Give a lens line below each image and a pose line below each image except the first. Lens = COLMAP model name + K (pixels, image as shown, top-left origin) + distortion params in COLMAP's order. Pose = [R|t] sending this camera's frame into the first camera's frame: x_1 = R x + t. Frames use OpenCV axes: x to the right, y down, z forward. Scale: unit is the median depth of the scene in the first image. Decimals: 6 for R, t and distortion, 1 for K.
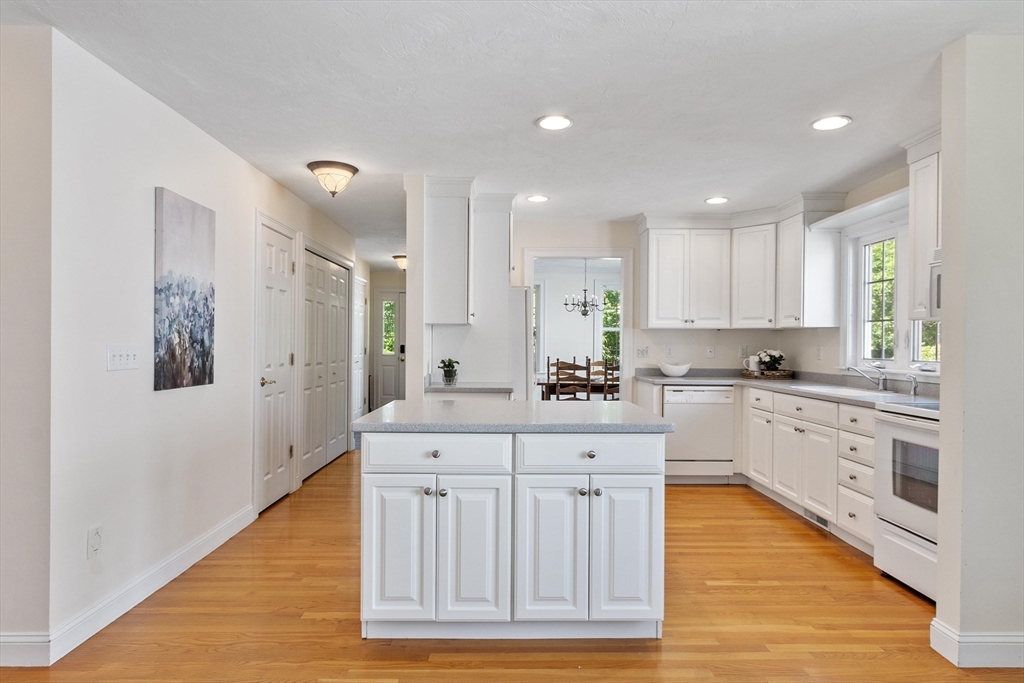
lens RADIAL K [[575.8, 0, 513.3], [0, 575.8, 345.9], [0, 0, 1]] dist [0.002798, -0.002571]
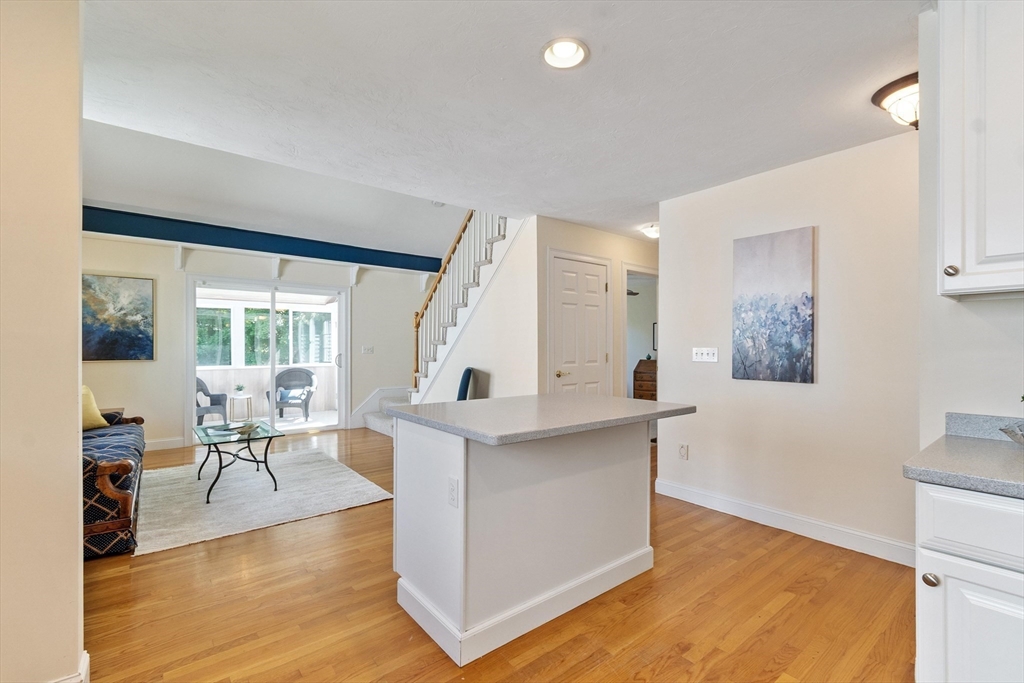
lens RADIAL K [[457.9, 0, 515.3], [0, 457.9, 344.8], [0, 0, 1]] dist [0.003795, -0.000213]
pose [[-0.781507, -0.010430, -0.623809, 0.390327], [-0.009610, 0.999943, -0.004680, 0.001521], [0.623822, 0.002337, -0.781563, 1.119146]]
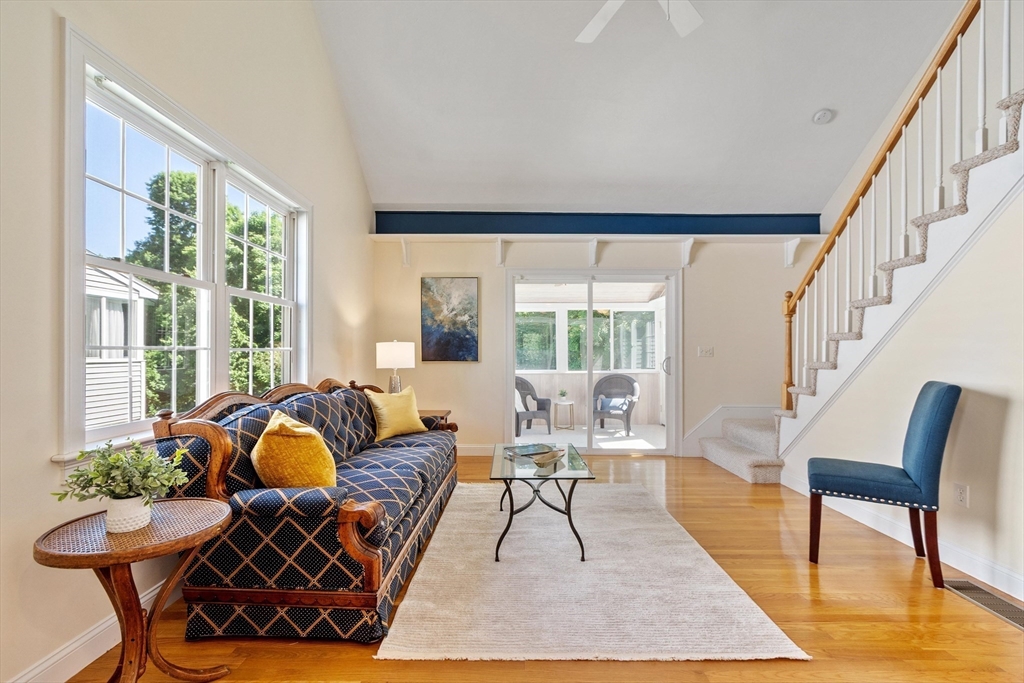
lens RADIAL K [[457.9, 0, 514.9], [0, 457.9, 352.0], [0, 0, 1]] dist [0.003795, -0.000213]
pose [[-0.999960, -0.008538, -0.002488, 0.284556], [-0.008536, 0.999963, -0.000476, 0.021904], [0.002492, -0.000455, -0.999997, 0.711494]]
